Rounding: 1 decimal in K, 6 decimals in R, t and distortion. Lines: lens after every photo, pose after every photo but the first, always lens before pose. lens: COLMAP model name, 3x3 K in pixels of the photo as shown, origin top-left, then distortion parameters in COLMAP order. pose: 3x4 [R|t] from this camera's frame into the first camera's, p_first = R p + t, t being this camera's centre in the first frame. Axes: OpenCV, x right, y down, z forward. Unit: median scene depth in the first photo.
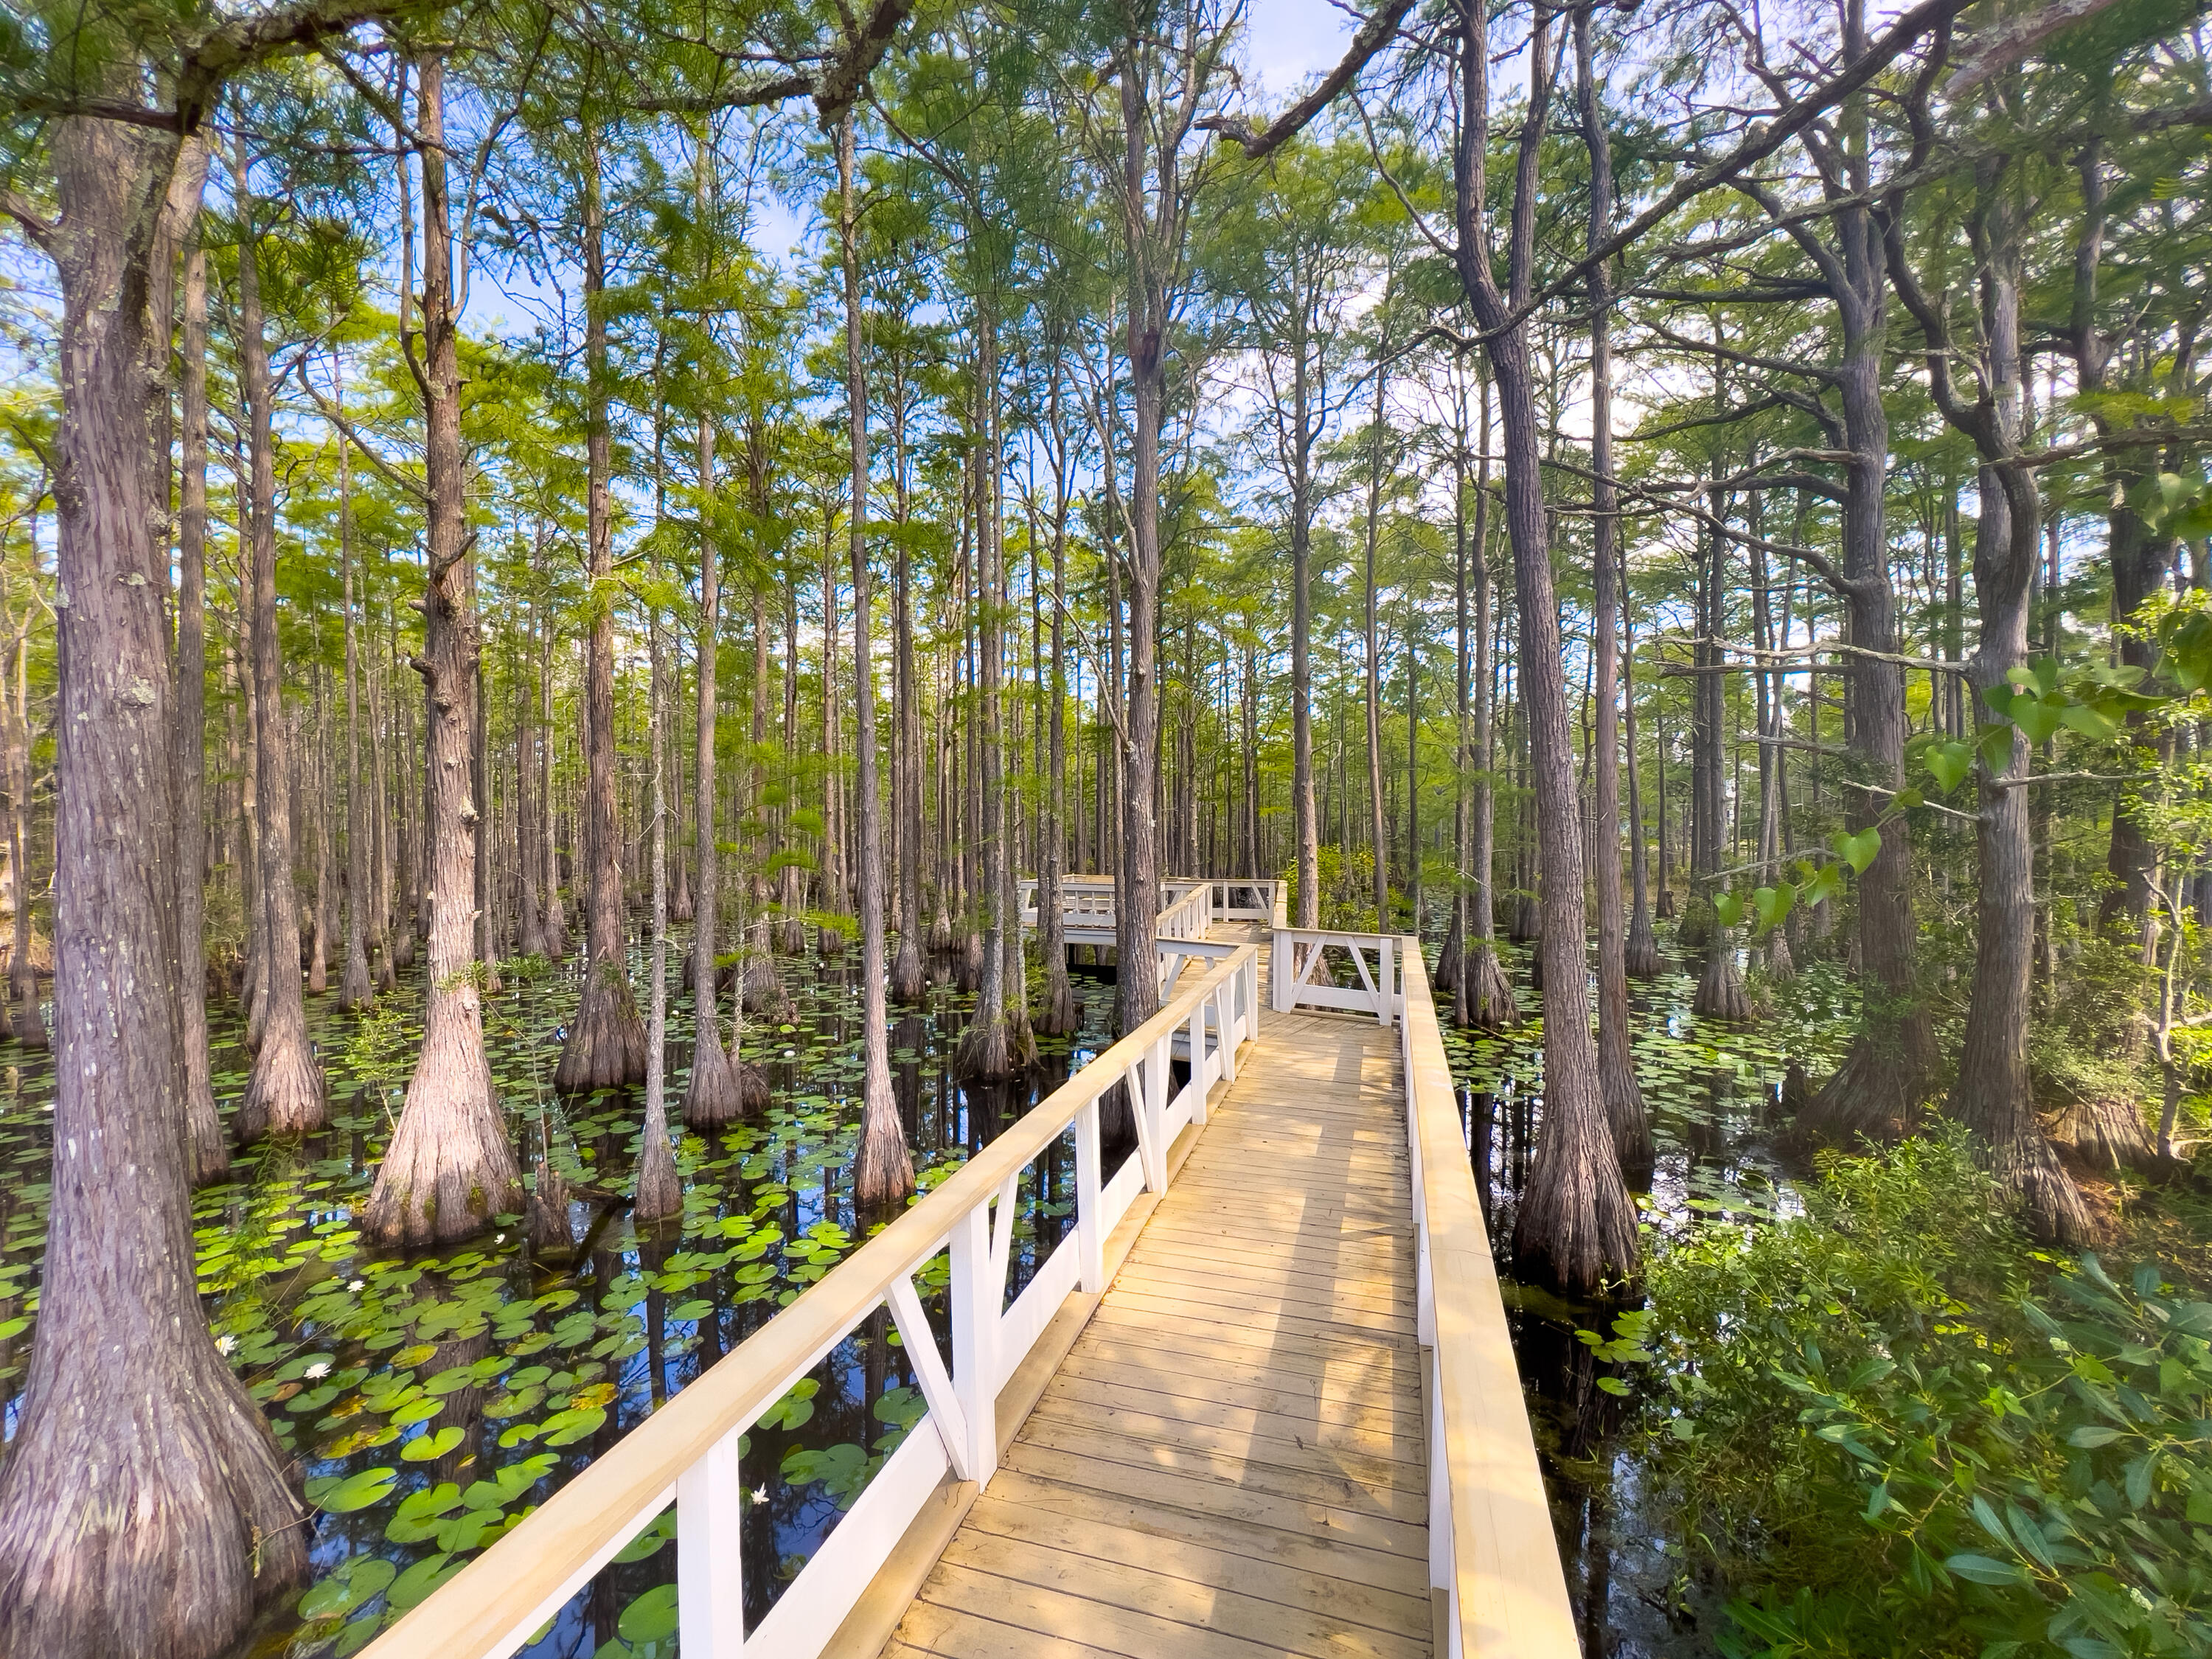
lens RADIAL K [[902.2, 0, 1106.0], [0, 902.2, 829.5], [0, 0, 1]] dist [0.000706, 0.000217]
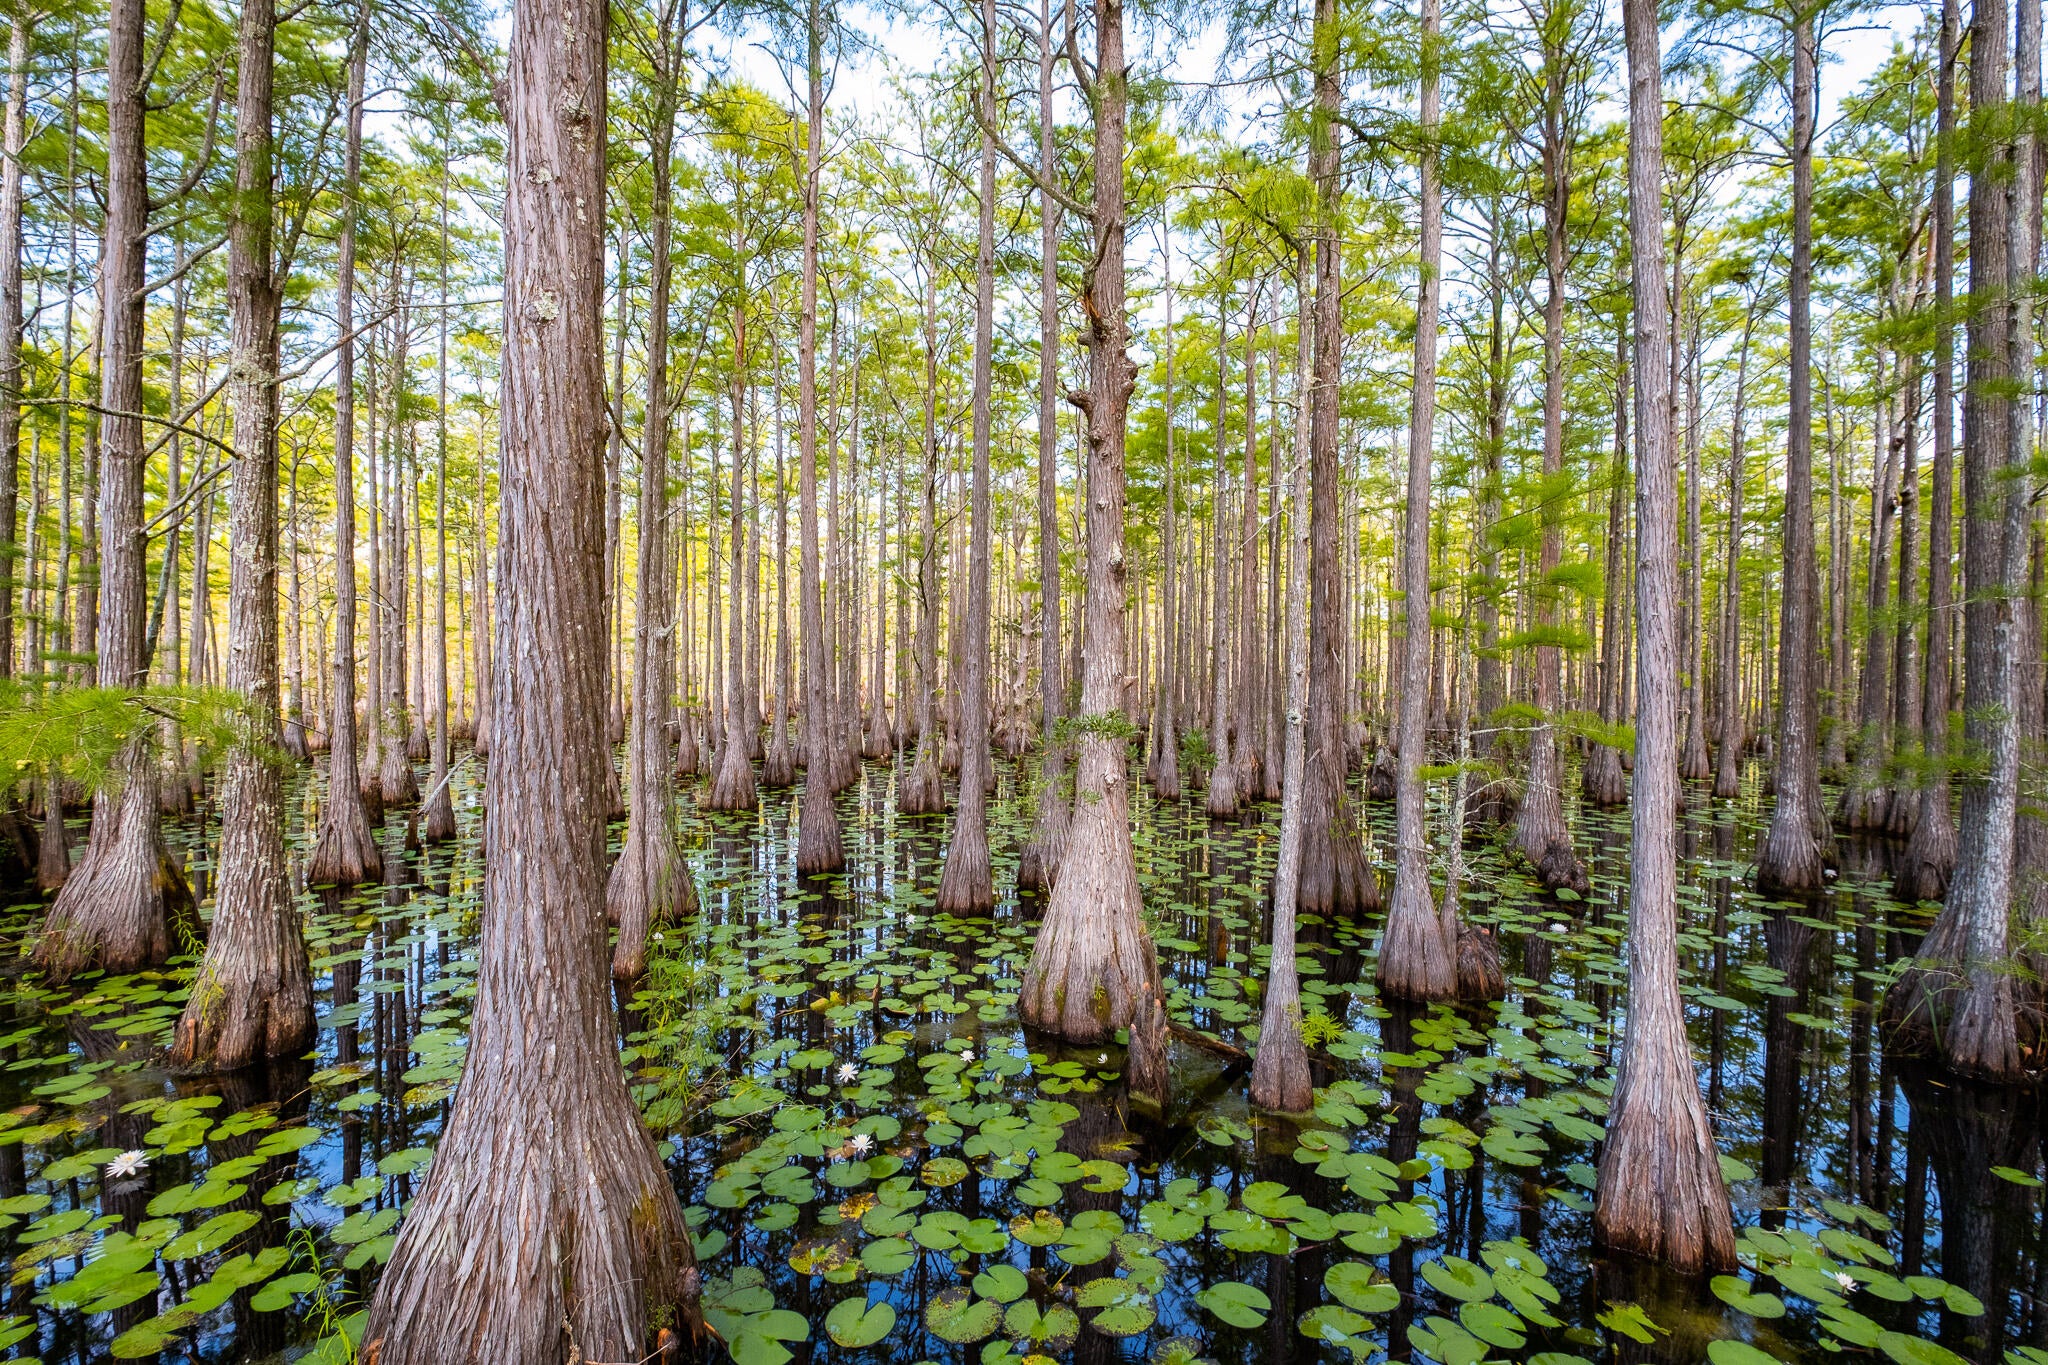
lens RADIAL K [[891.9, 0, 1024.0], [0, 891.9, 682.5], [0, 0, 1]] dist [-0.001372, -0.000100]
pose [[0.581461, 0.024655, -0.813200, -0.053076], [-0.018769, 0.999681, 0.016888, 0.089728], [0.813358, 0.005443, 0.581739, 0.433438]]
